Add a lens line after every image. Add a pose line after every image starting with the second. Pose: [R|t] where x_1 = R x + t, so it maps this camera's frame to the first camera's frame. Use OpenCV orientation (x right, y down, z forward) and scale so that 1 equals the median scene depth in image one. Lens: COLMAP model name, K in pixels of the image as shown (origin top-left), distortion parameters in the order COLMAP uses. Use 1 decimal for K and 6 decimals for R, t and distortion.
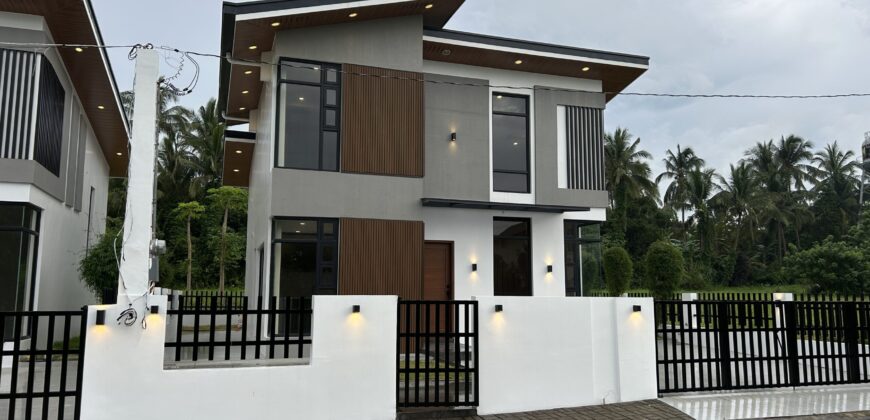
lens RADIAL K [[648.7, 0, 436.8], [0, 648.7, 212.9], [0, 0, 1]] dist [0.048095, -0.028375]
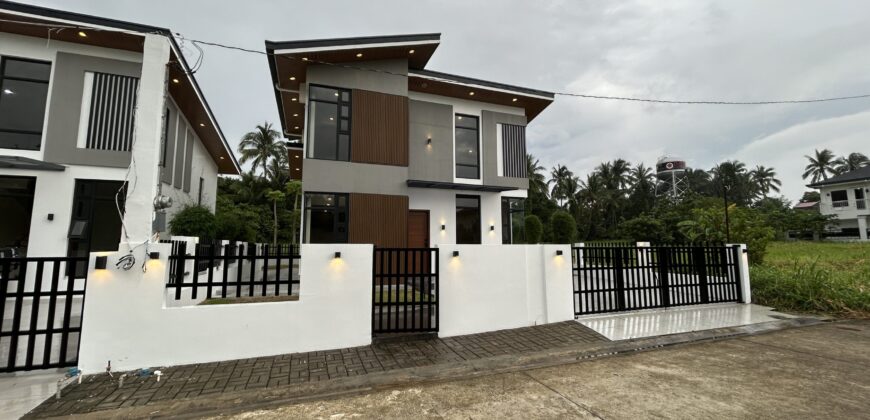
lens RADIAL K [[349.8, 0, 438.9], [0, 349.8, 207.9], [0, 0, 1]] dist [-0.000374, -0.000016]
pose [[0.999593, -0.002158, 0.028458, 0.025567], [0.001738, 0.999889, 0.014803, 0.027713], [-0.028487, -0.014748, 0.999485, 0.186196]]
